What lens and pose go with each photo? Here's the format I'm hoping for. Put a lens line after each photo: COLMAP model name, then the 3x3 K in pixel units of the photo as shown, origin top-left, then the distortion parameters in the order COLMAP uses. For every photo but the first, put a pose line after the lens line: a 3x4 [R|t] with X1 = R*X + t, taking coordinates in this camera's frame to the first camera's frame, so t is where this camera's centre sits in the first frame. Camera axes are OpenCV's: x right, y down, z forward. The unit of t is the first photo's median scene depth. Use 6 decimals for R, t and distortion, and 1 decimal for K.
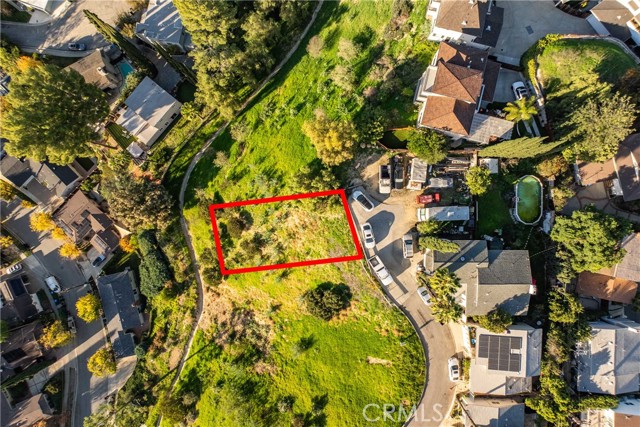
lens RADIAL K [[351.9, 0, 297.6], [0, 351.9, 212.6], [0, 0, 1]] dist [-0.072300, 0.021297]
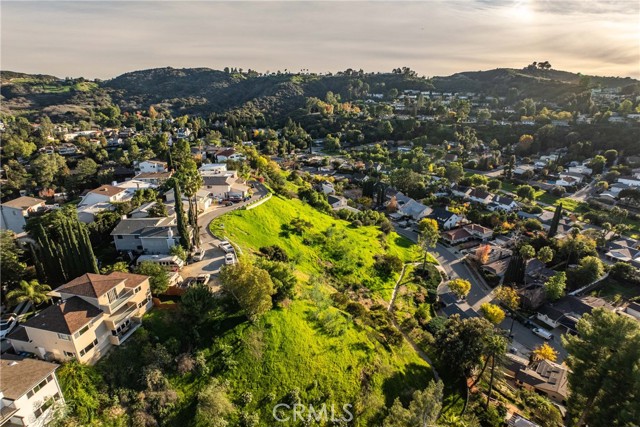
lens RADIAL K [[351.9, 0, 314.9], [0, 351.9, 211.6], [0, 0, 1]] dist [-0.072300, 0.021297]
pose [[-0.998784, 0.044546, -0.021100, -0.032689], [-0.034378, -0.322797, 0.945844, -0.769380], [0.035322, 0.945419, 0.323936, 0.370662]]
